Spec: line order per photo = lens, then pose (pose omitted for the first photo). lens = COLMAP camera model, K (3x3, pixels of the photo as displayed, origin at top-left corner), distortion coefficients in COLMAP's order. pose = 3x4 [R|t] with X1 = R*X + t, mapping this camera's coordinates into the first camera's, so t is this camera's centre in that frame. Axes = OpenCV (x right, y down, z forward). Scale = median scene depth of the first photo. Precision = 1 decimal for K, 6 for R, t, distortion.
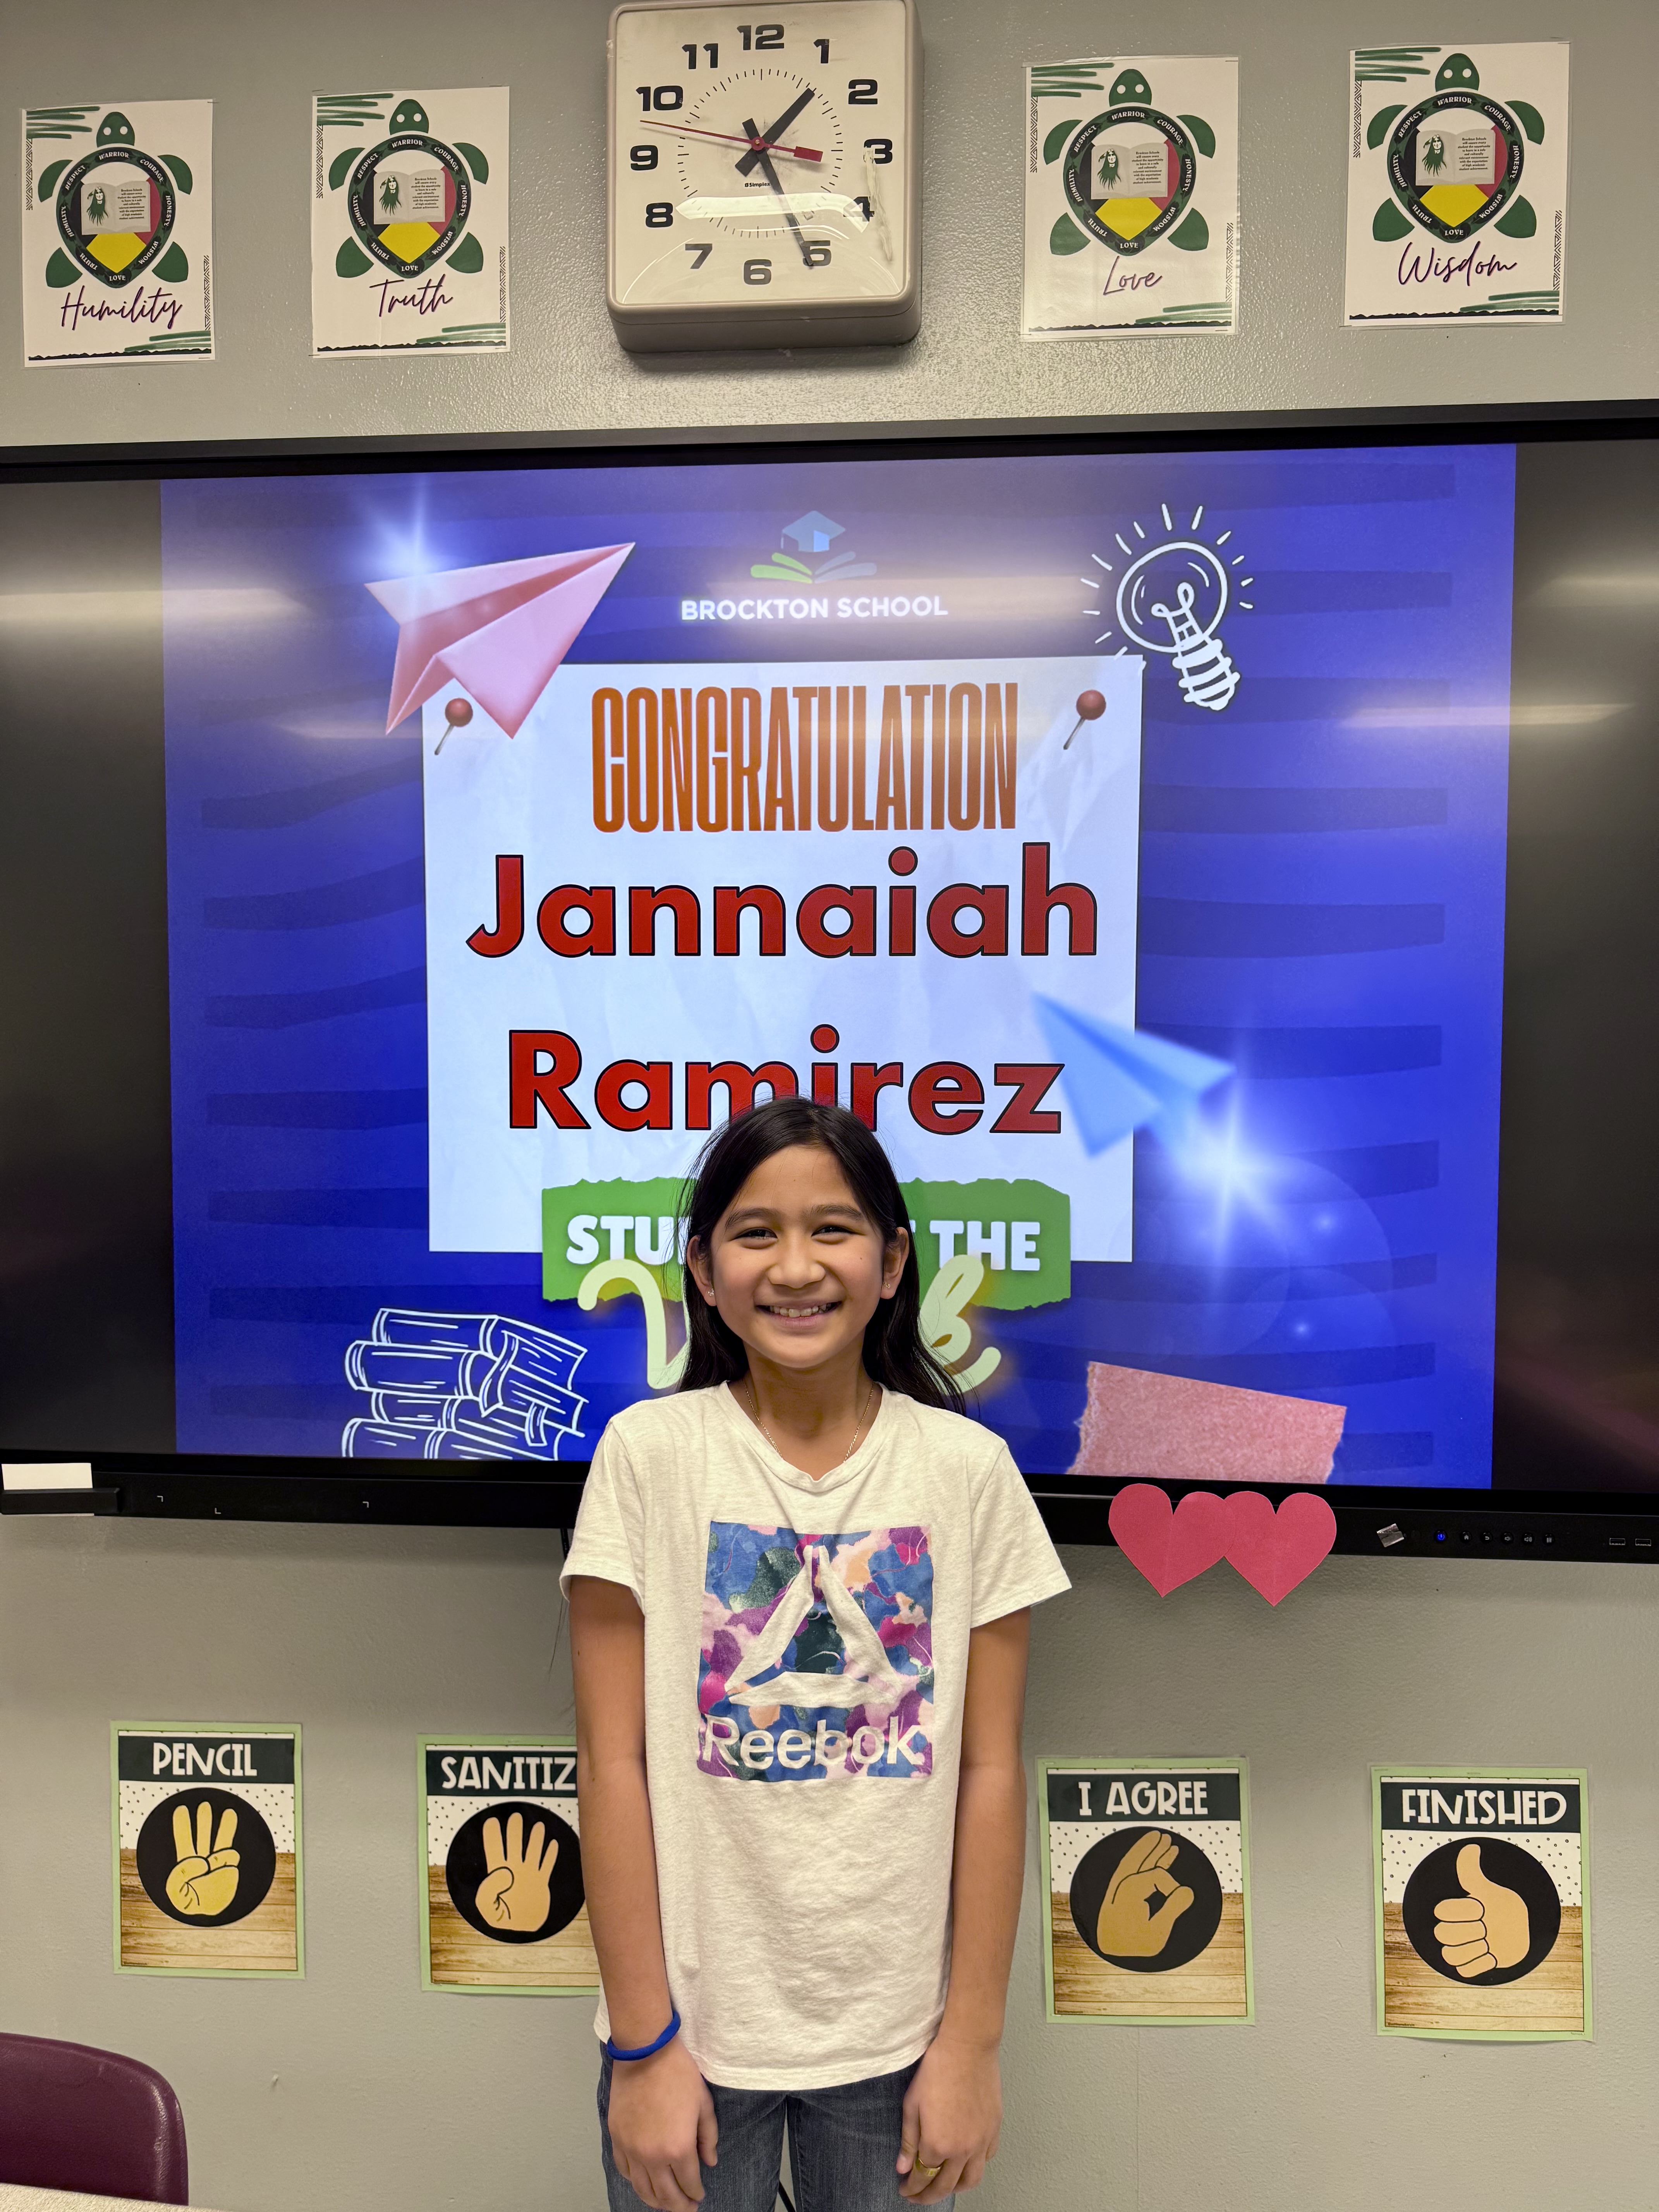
lens RADIAL K [[1525.6, 0, 833.9], [0, 1525.6, 1102.2], [0, 0, 1]] dist [0.027768, -0.027195]
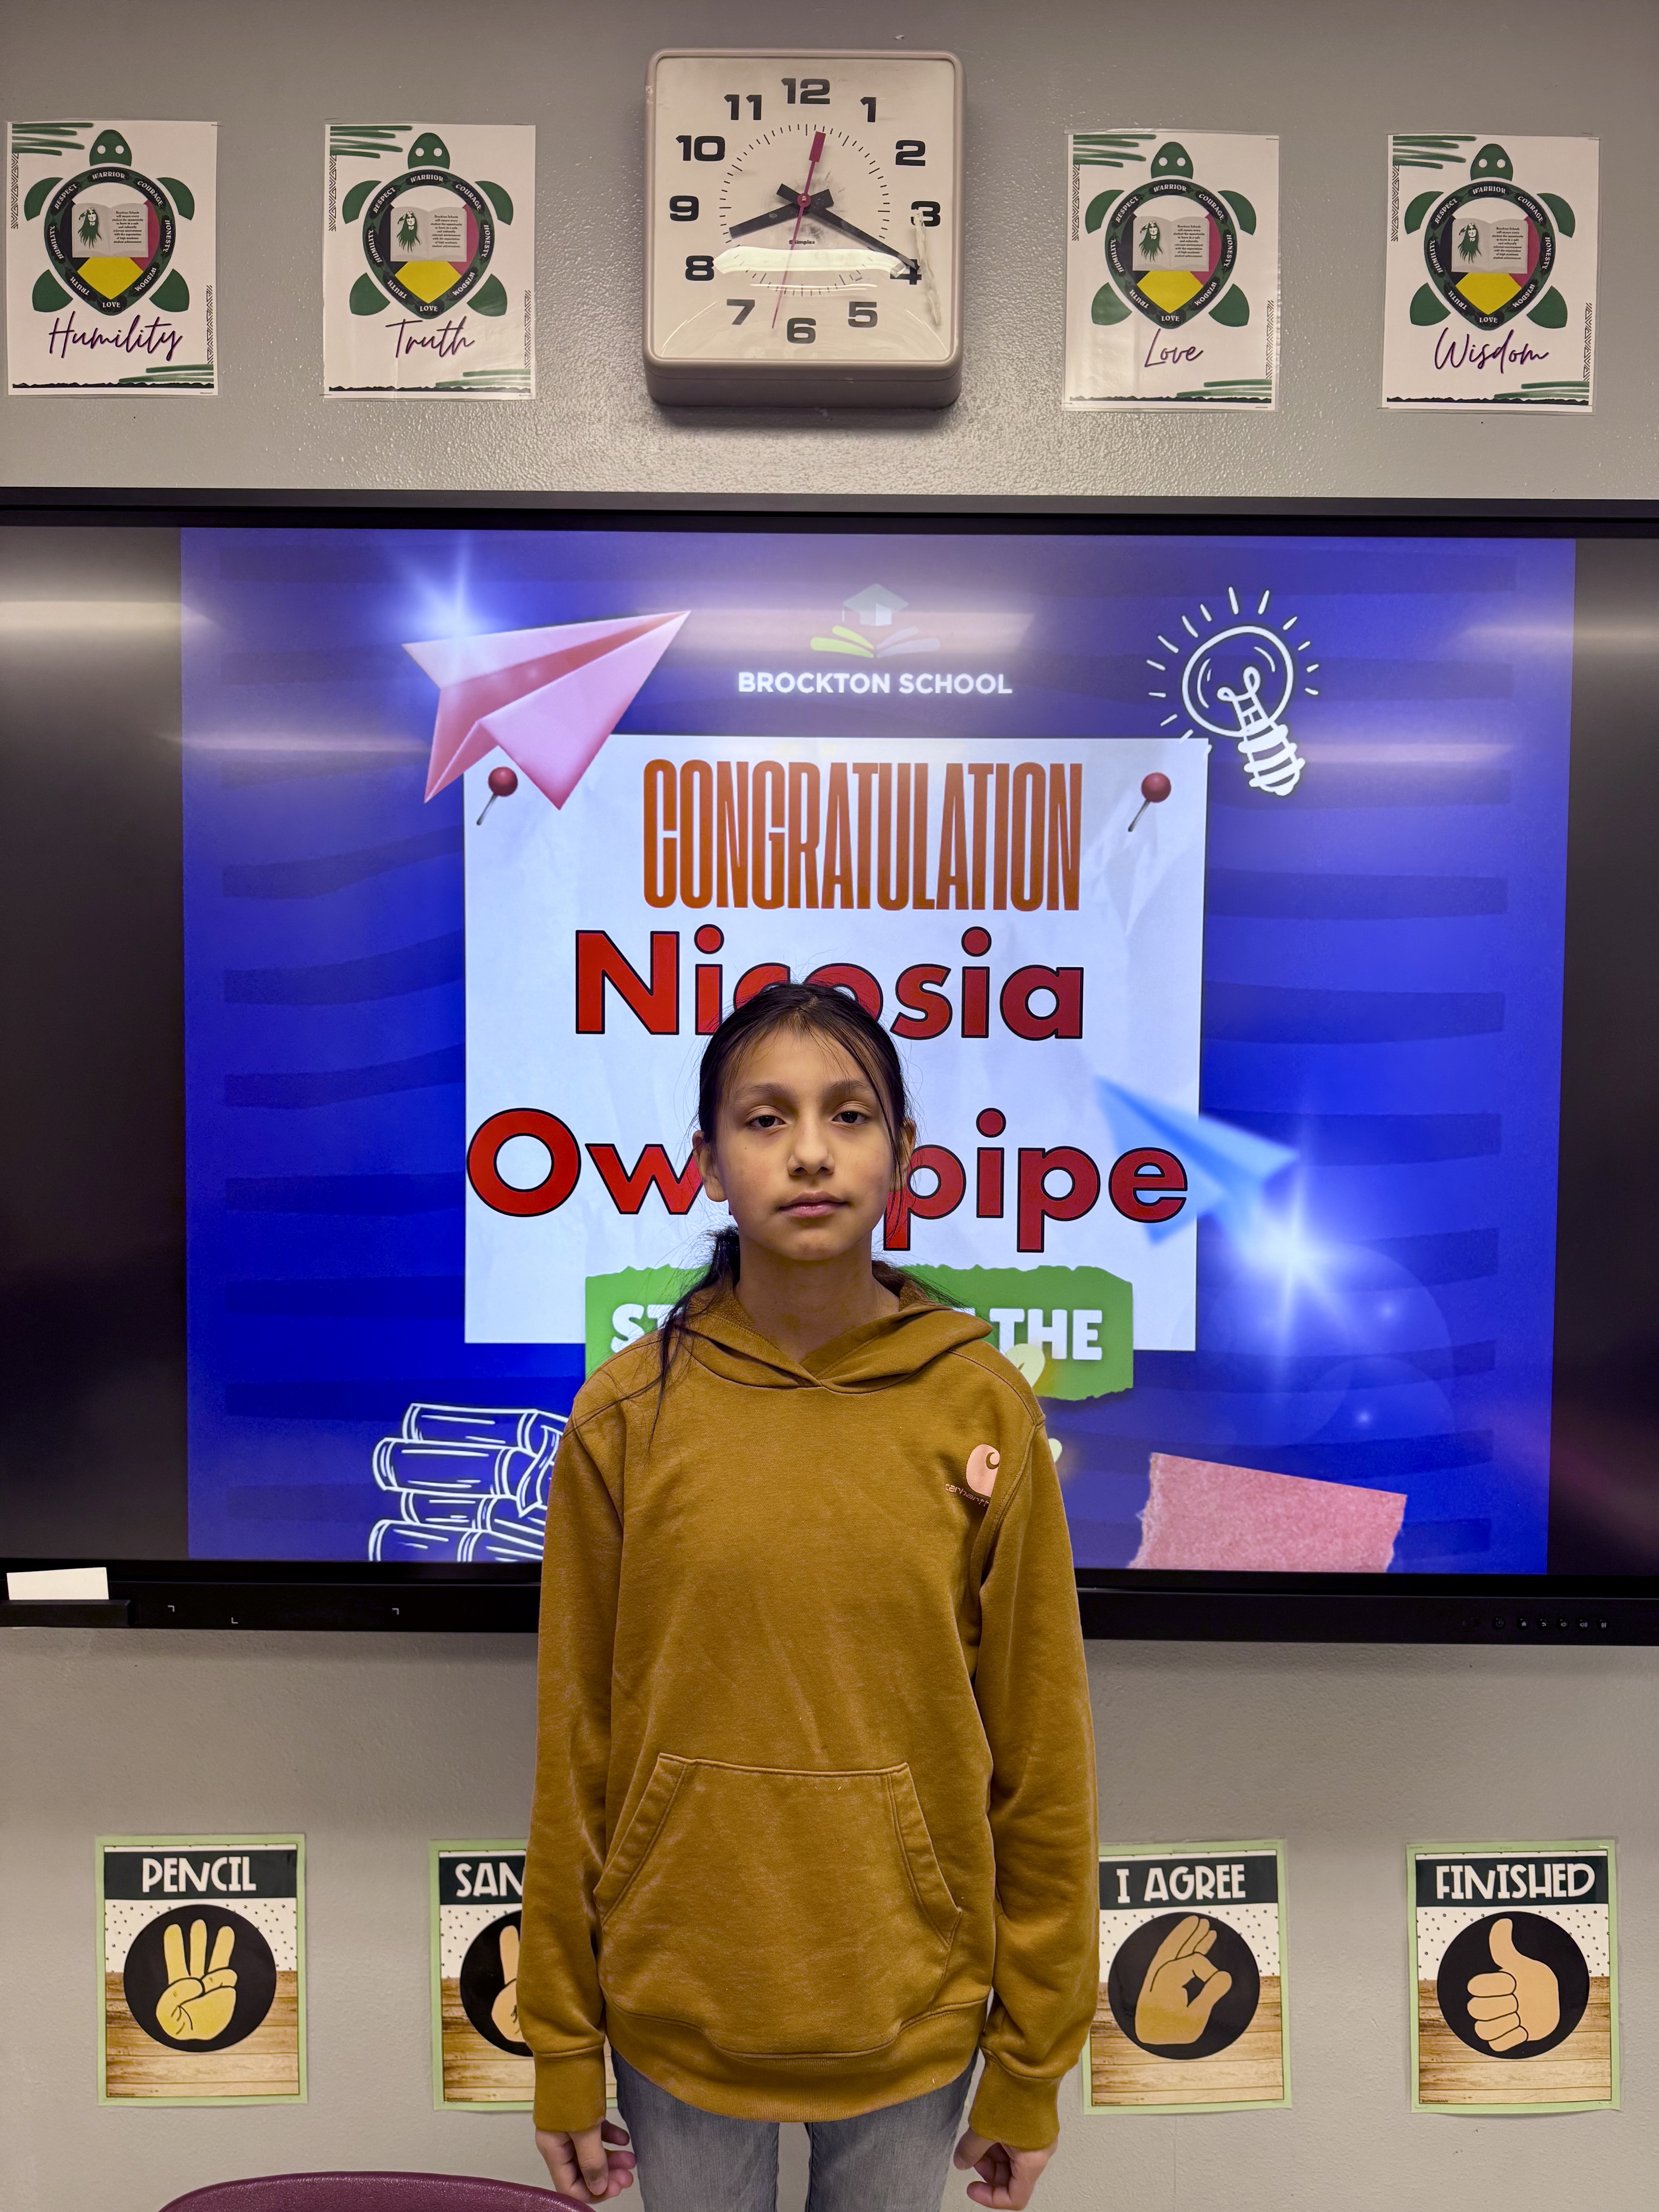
lens RADIAL K [[1525.6, 0, 838.4], [0, 1525.6, 1105.9], [0, 0, 1]] dist [0.027768, -0.027195]
pose [[0.997022, 0.002768, 0.077069, -0.098876], [-0.002317, 0.999980, -0.005943, -0.042068], [-0.077084, 0.005747, 0.997008, 0.028512]]
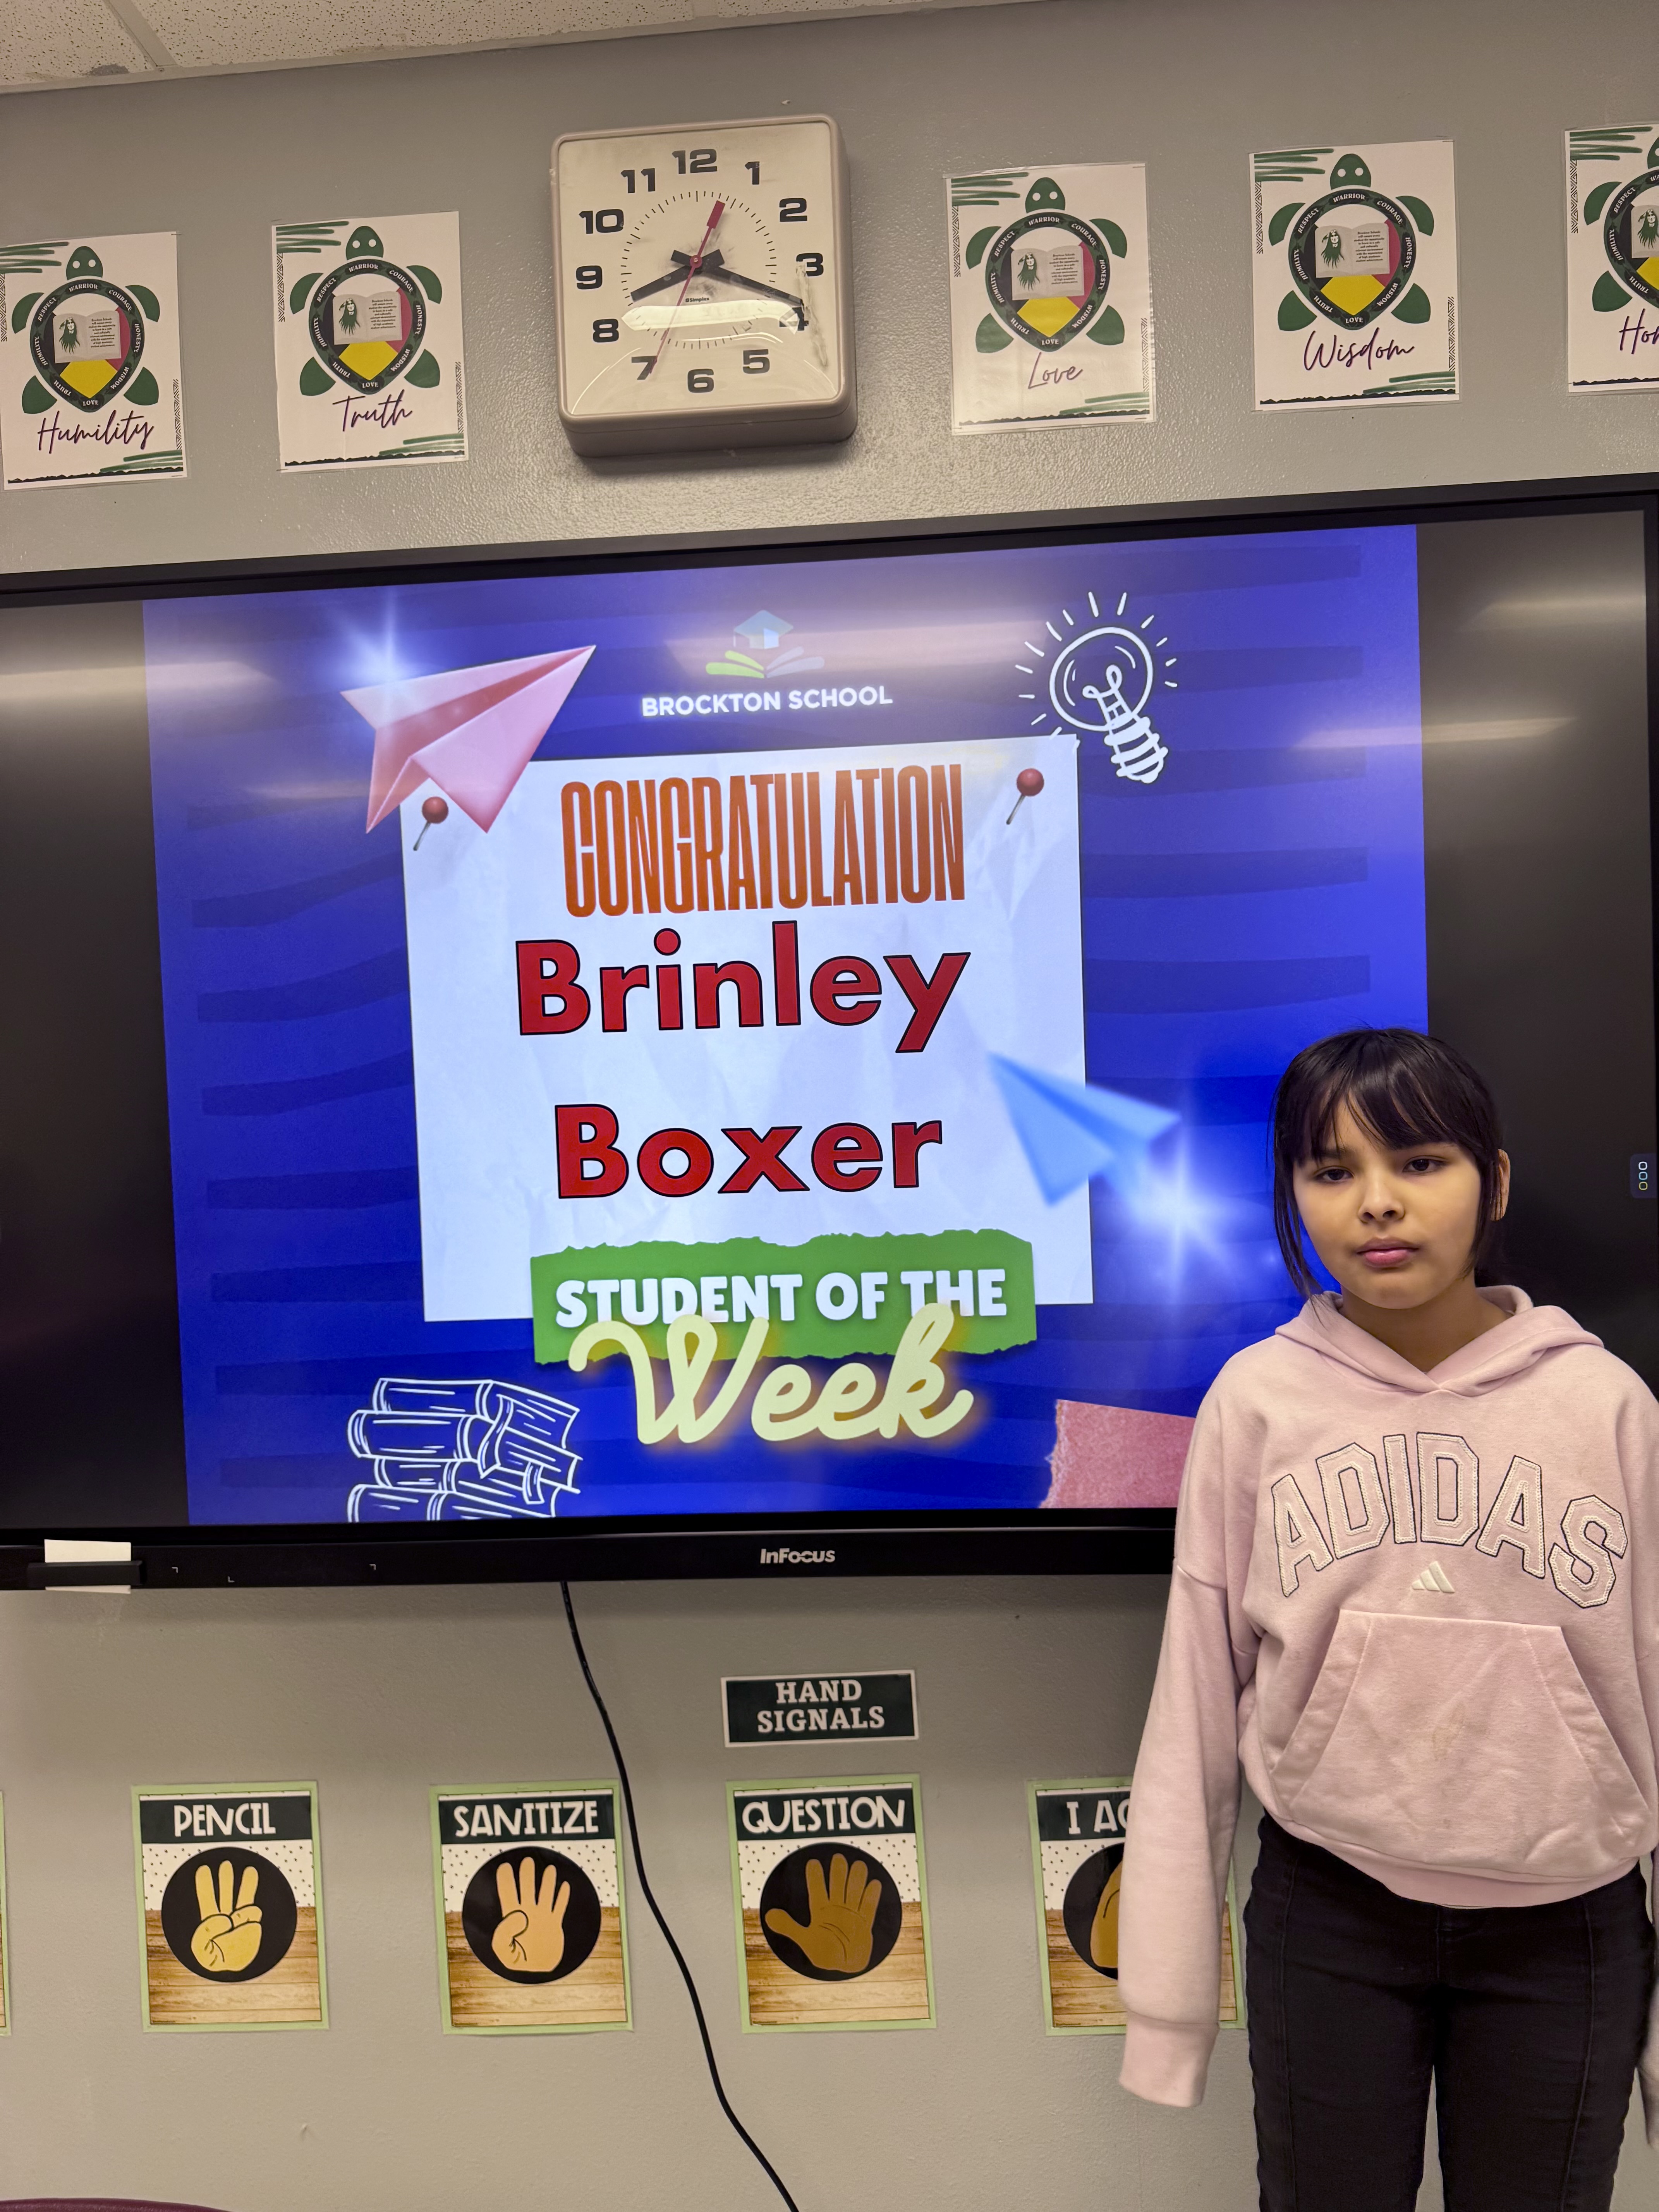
lens RADIAL K [[1525.6, 0, 831.6], [0, 1525.6, 1108.9], [0, 0, 1]] dist [0.027768, -0.027195]
pose [[0.999068, -0.041266, 0.012632, 0.006216], [0.041454, 0.999028, -0.015014, -0.019440], [-0.012000, 0.015523, 0.999807, -0.050547]]
